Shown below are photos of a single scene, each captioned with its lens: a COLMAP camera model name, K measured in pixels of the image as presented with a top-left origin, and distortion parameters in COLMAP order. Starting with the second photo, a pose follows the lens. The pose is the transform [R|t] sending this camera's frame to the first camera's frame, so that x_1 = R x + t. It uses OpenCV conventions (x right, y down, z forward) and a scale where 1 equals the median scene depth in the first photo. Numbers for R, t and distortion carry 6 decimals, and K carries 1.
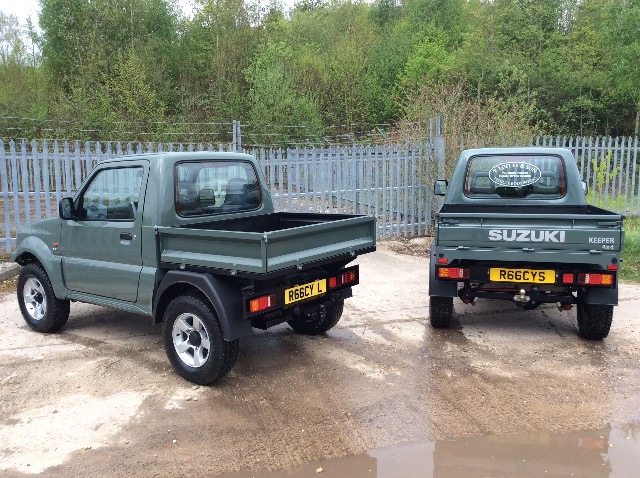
lens RADIAL K [[592.6, 0, 330.8], [0, 592.6, 237.3], [0, 0, 1]] dist [0.115698, -0.209385]
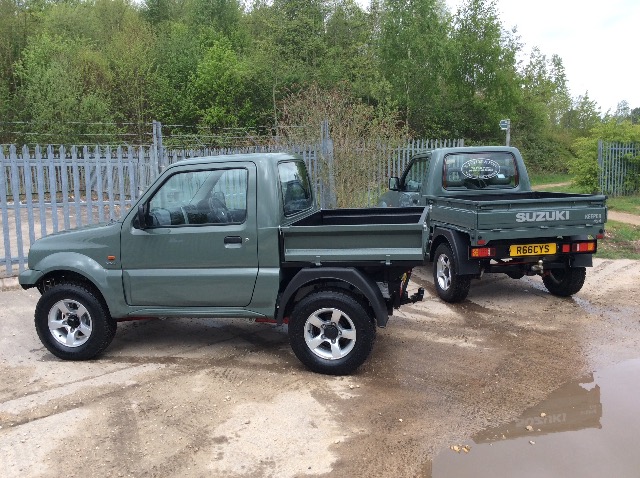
lens RADIAL K [[592.6, 0, 330.8], [0, 592.6, 237.3], [0, 0, 1]] dist [0.115698, -0.209385]
pose [[0.907375, -0.070540, 0.414361, -0.576636], [0.073073, 0.997279, 0.009757, -0.003422], [-0.413922, 0.021426, 0.910060, 0.055018]]
